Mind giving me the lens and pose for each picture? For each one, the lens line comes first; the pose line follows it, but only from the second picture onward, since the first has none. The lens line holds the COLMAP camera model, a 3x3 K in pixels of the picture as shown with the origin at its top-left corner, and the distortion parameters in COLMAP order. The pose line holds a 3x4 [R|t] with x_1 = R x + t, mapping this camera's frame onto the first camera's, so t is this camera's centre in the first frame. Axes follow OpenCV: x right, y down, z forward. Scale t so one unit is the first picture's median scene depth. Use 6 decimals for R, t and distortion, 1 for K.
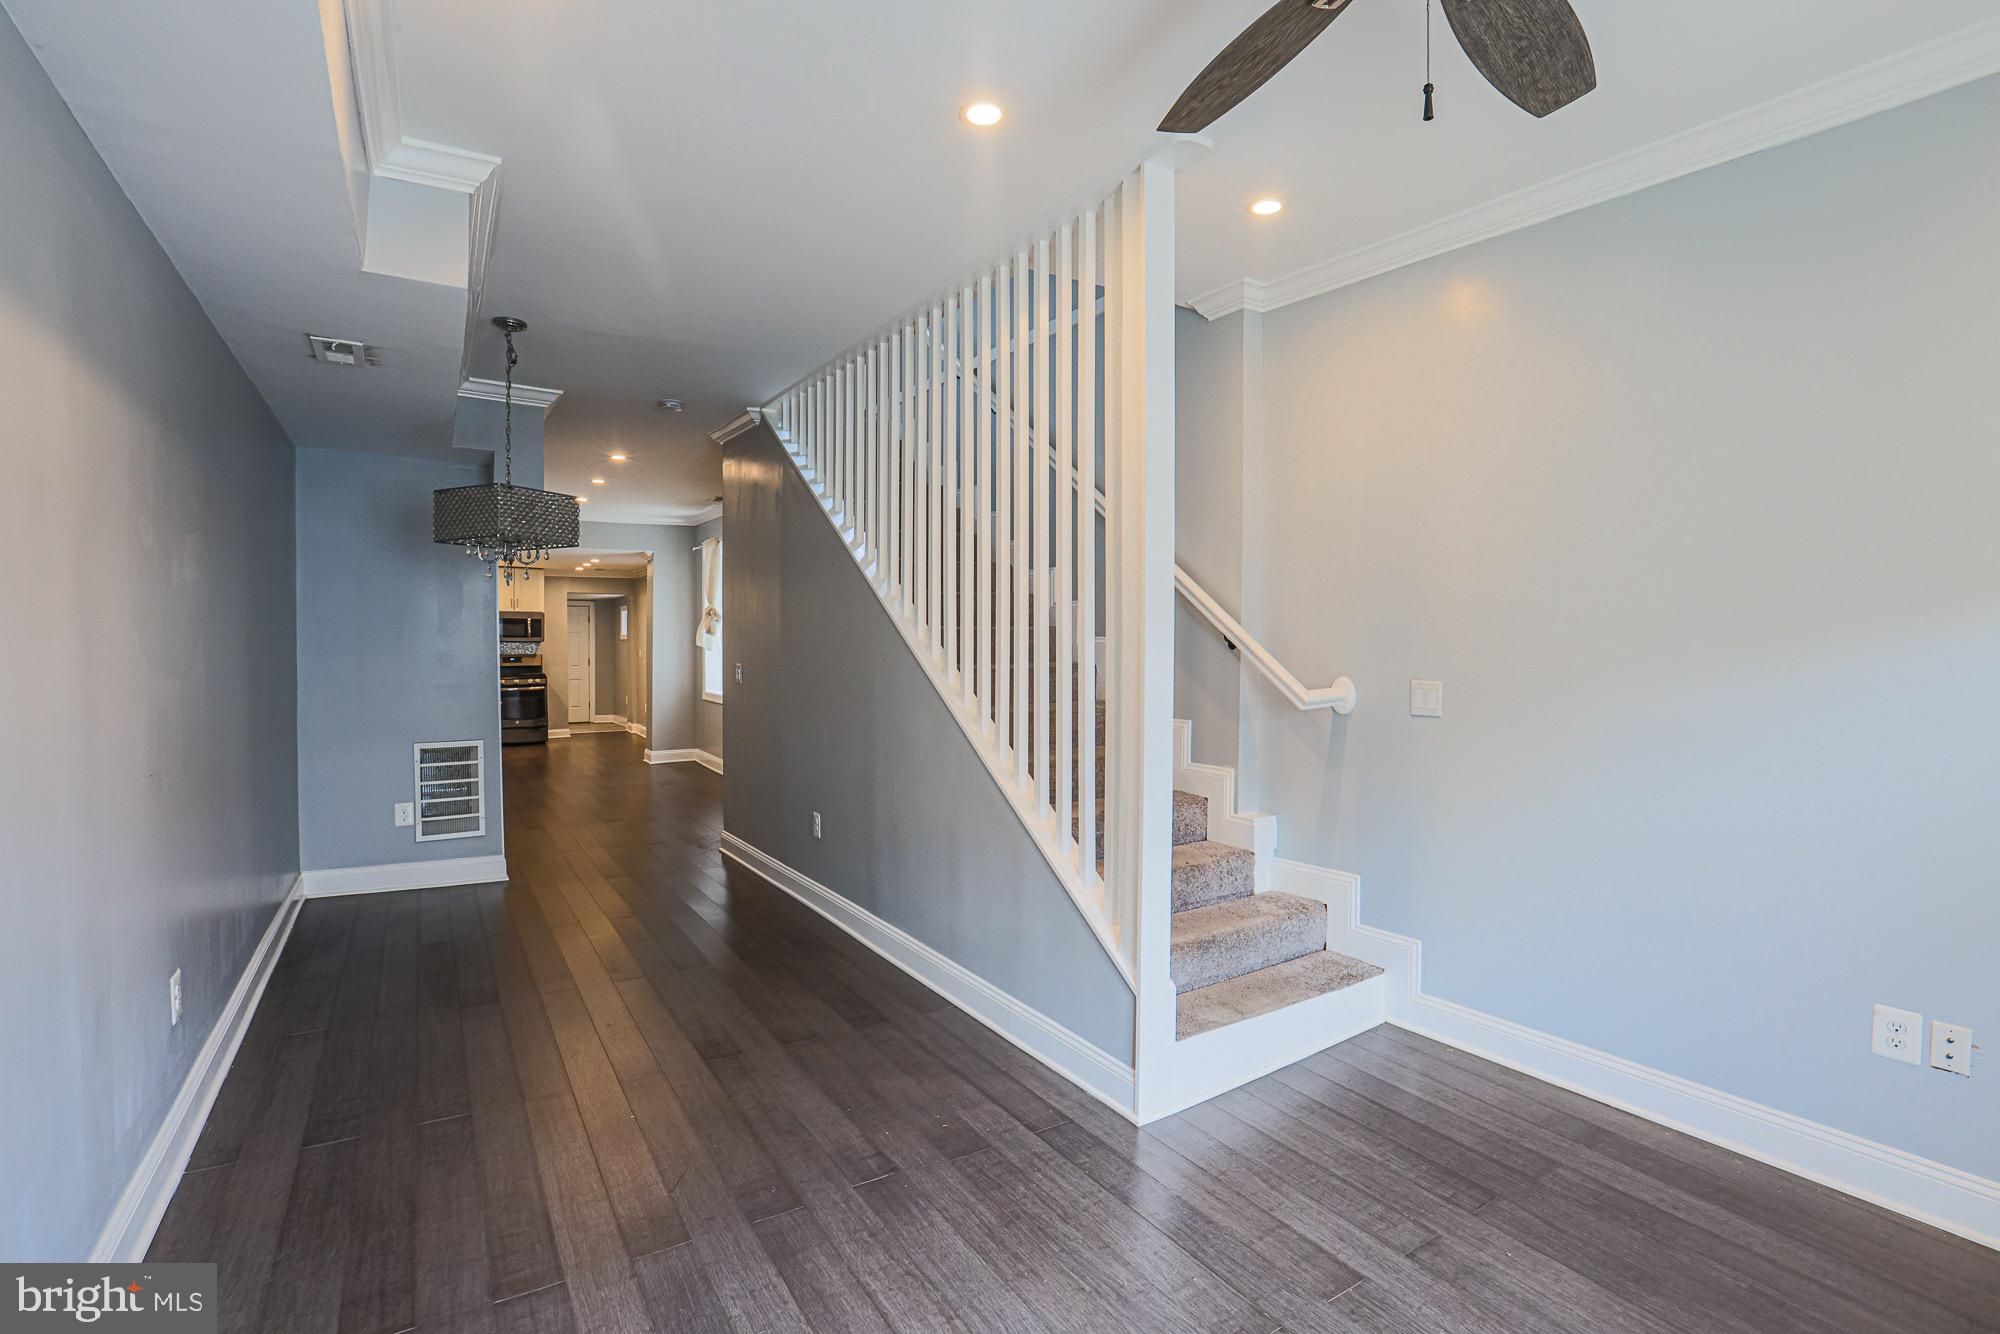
lens RADIAL K [[936.6, 0, 996.7], [0, 936.6, 655.6], [0, 0, 1]] dist [-0.039247, 0.019898]
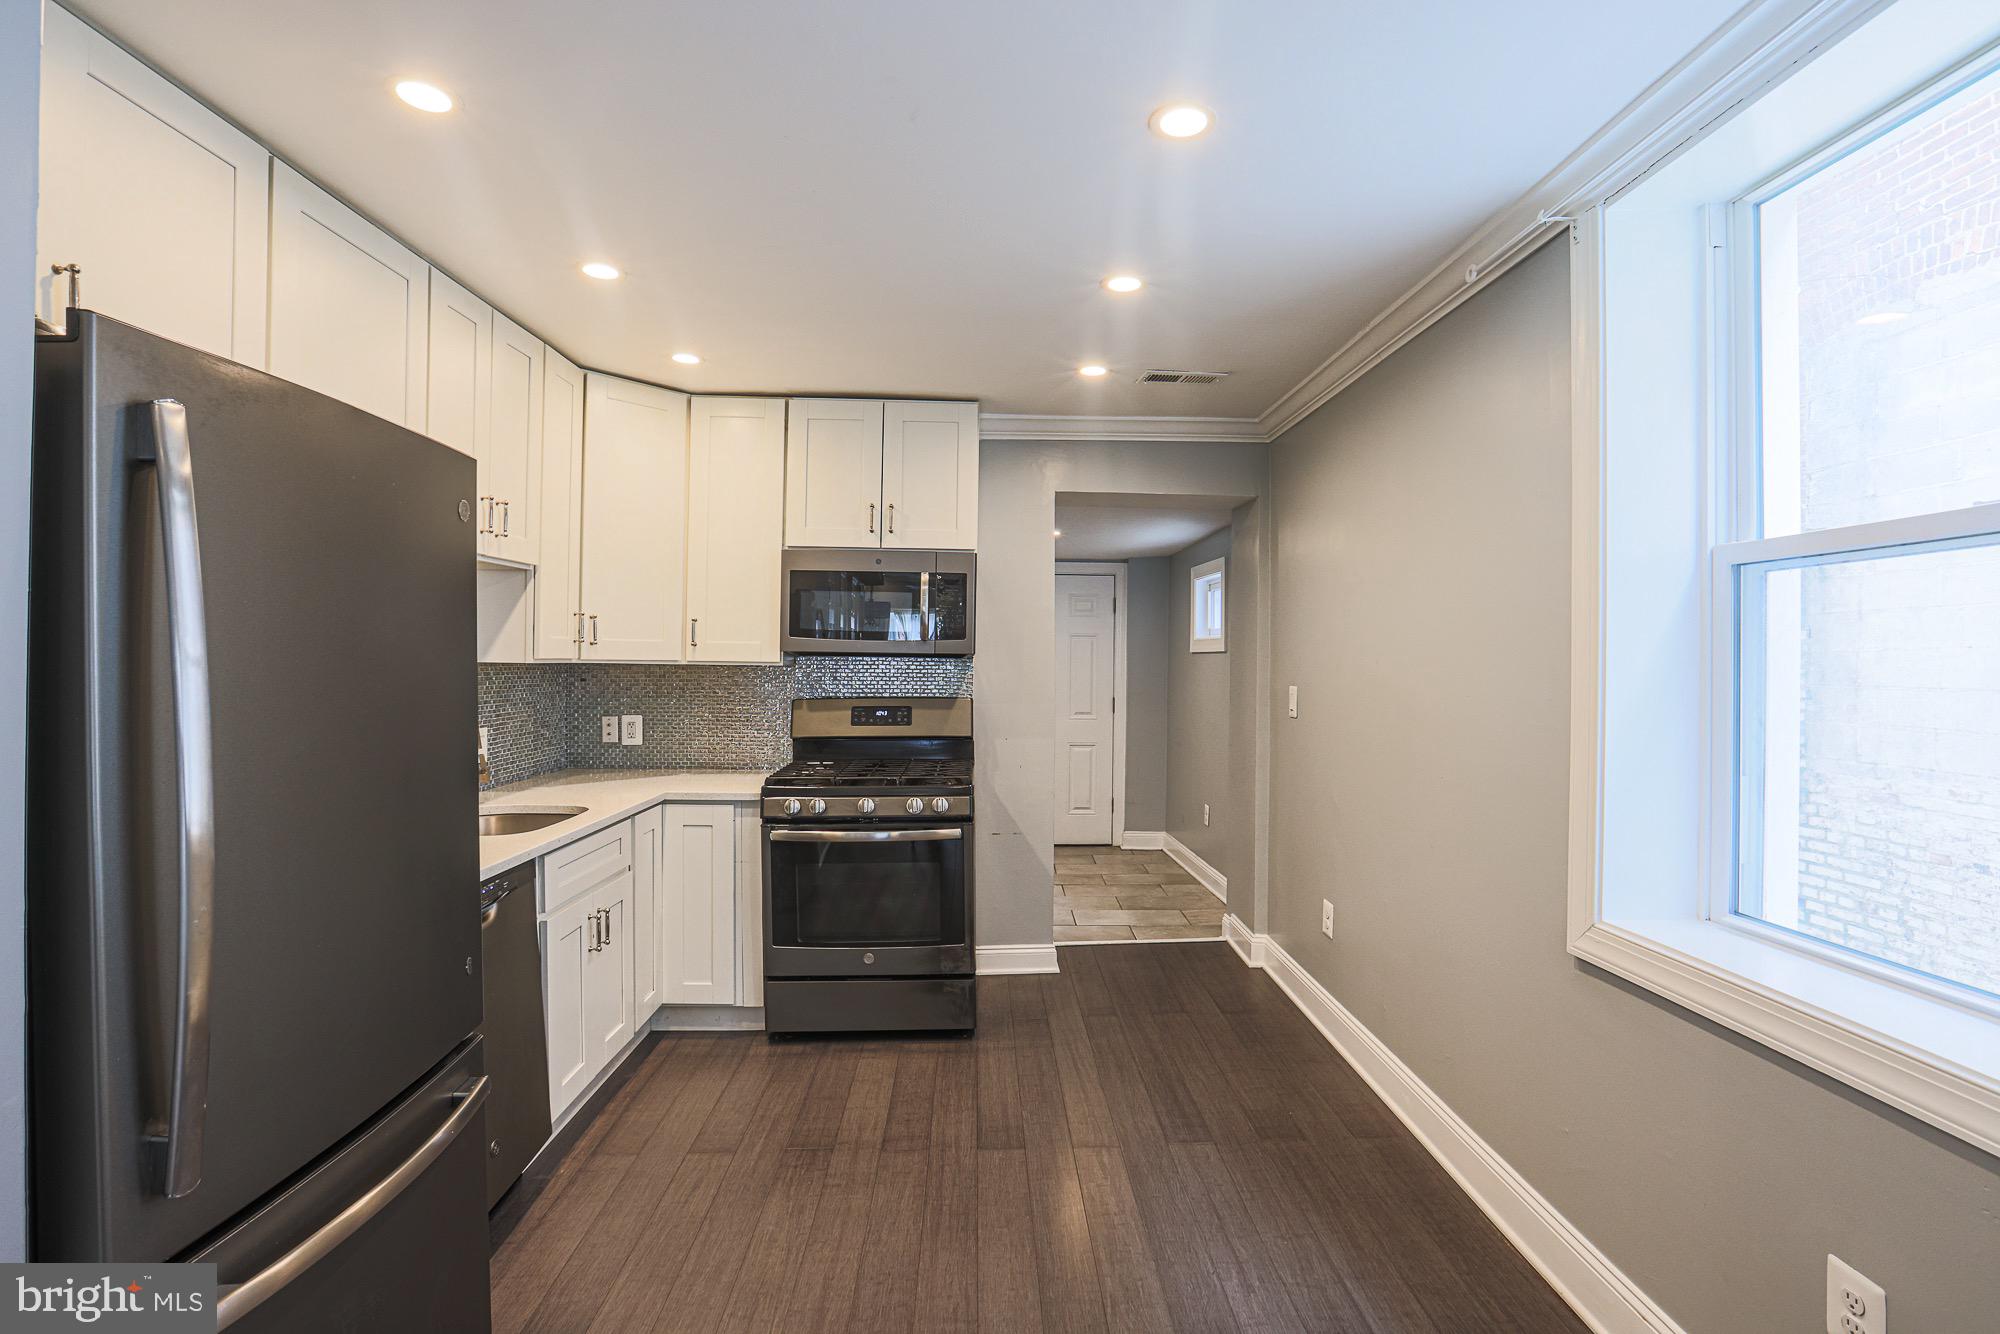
lens RADIAL K [[937.2, 0, 1007.4], [0, 937.2, 638.4], [0, 0, 1]] dist [-0.056730, 0.019842]
pose [[0.869815, -0.011686, -0.493239, -1.236399], [-0.007725, 0.999274, -0.037299, -0.034183], [0.493317, 0.036253, 0.869094, 2.770413]]
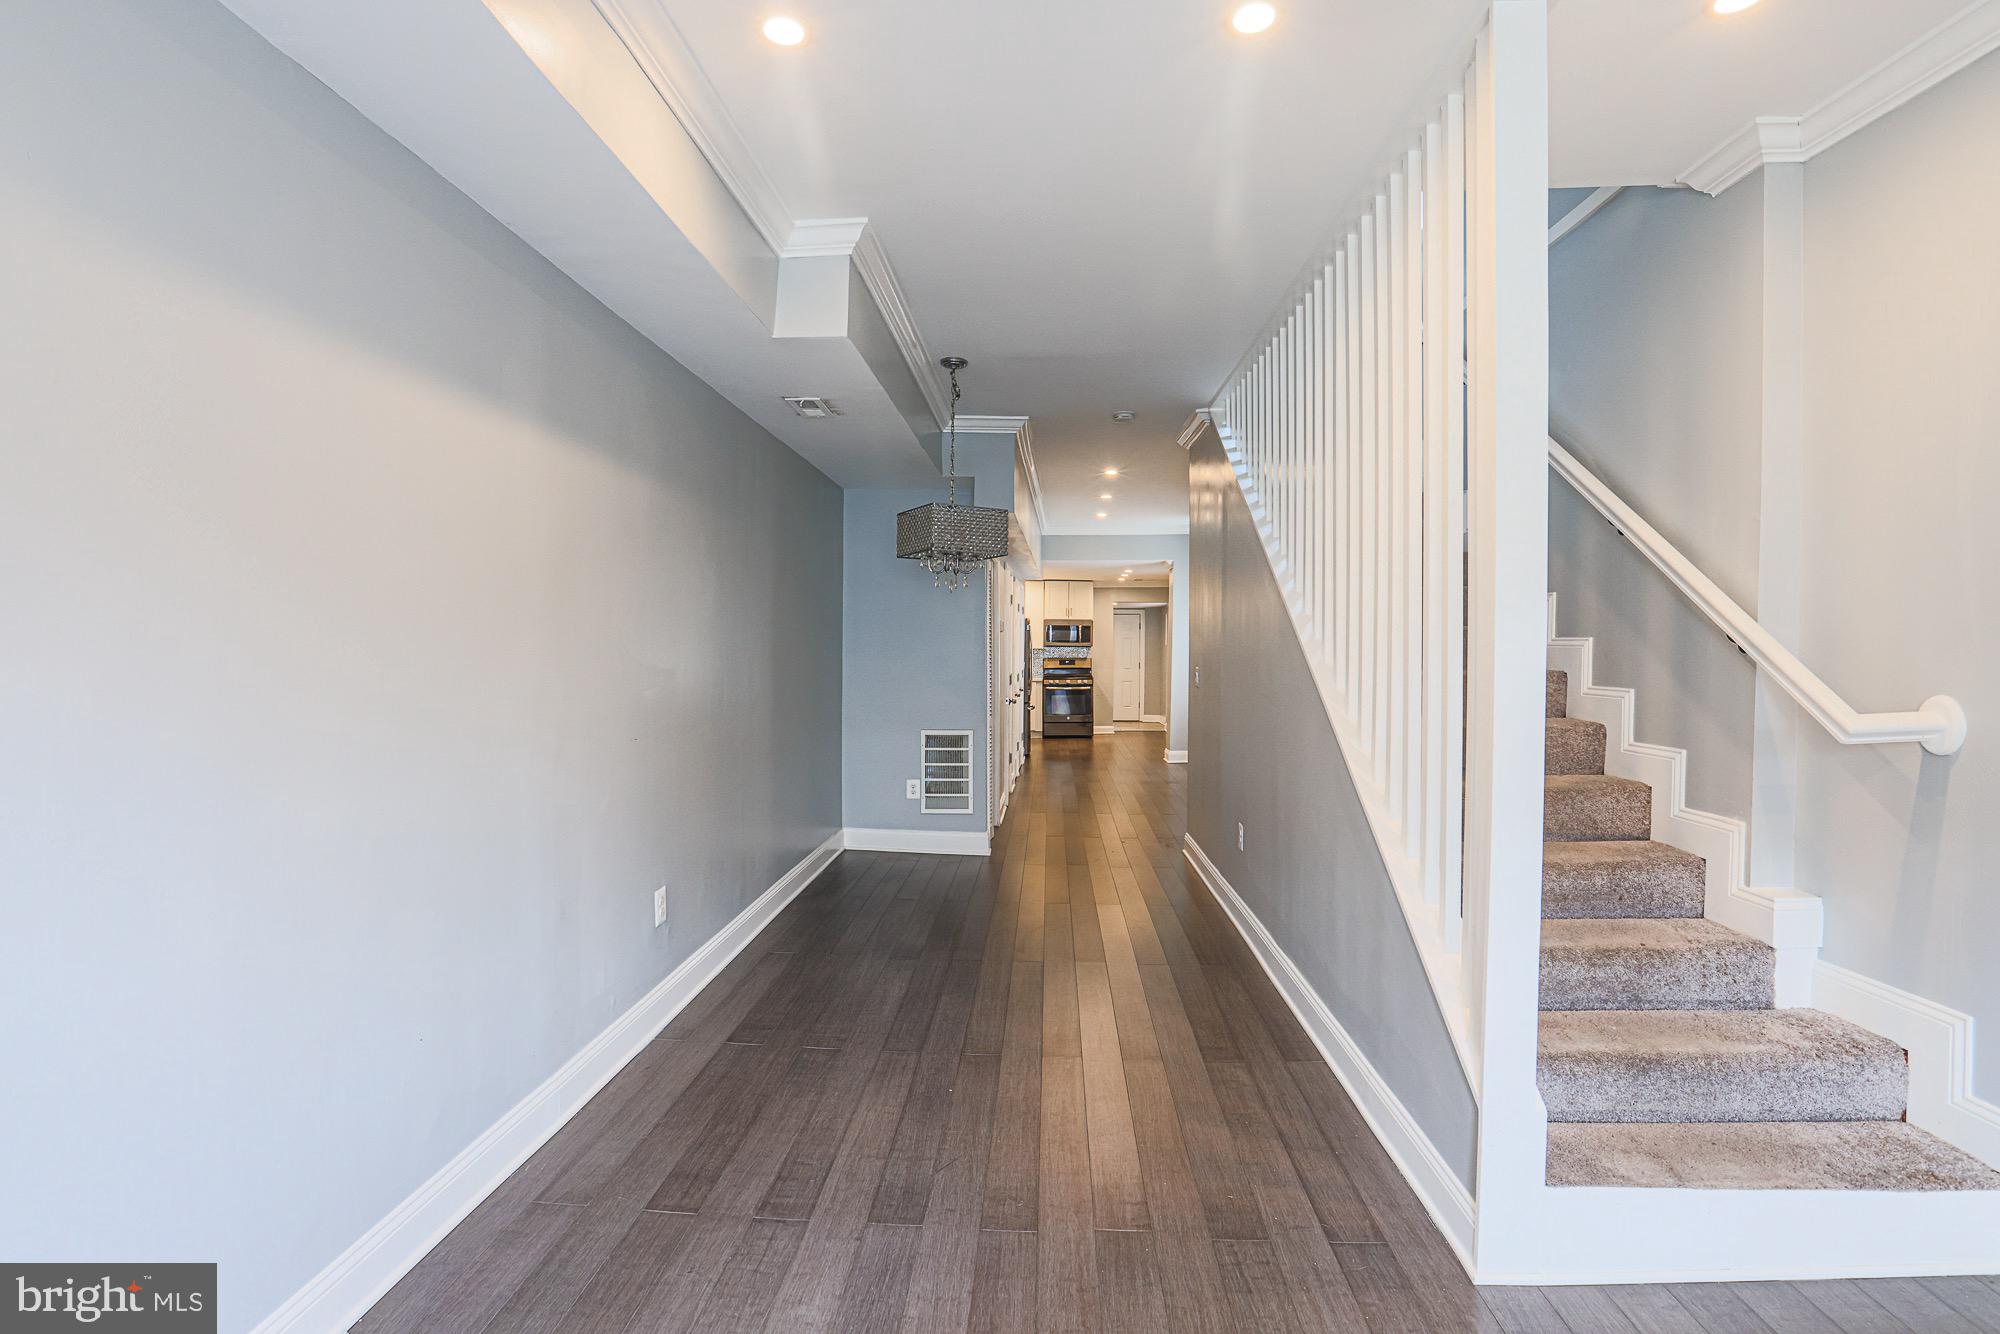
lens RADIAL K [[913.9, 0, 1002.1], [0, 913.9, 650.4], [0, 0, 1]] dist [-0.042669, 0.015639]
pose [[0.822267, 0.003622, -0.569091, 0.176379], [-0.010954, 0.999895, -0.009464, 0.004834], [0.568997, 0.014016, 0.822220, 0.130730]]
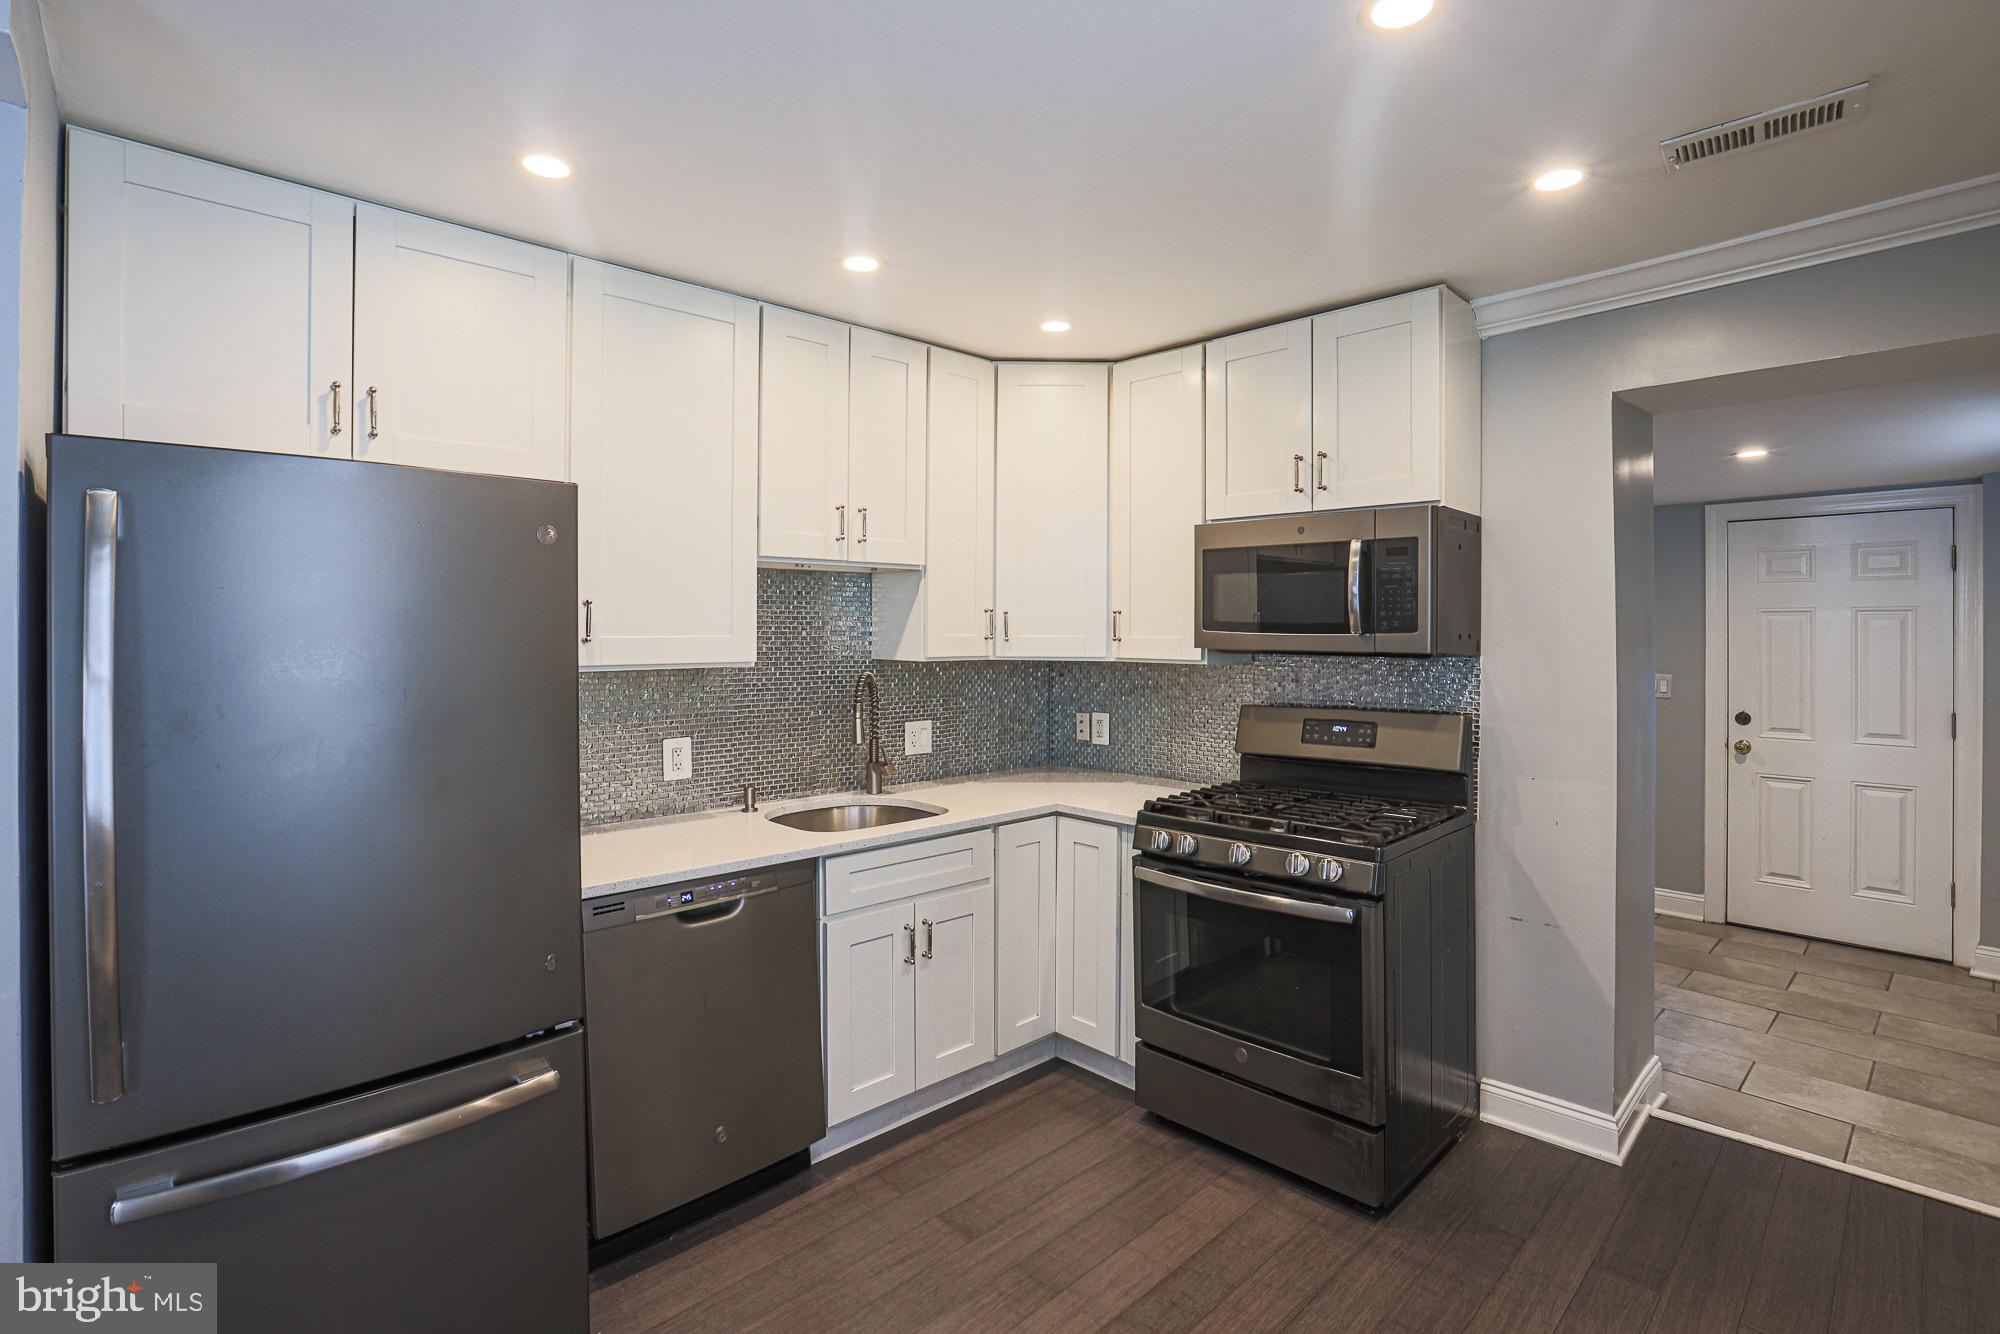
lens RADIAL K [[931.4, 0, 972.2], [0, 931.4, 614.3], [0, 0, 1]] dist [-0.054234, 0.017167]
pose [[0.204563, -0.026534, -0.978494, -1.171263], [-0.013210, 0.999467, -0.029865, -0.059517], [0.978764, 0.019035, 0.204103, 3.173022]]
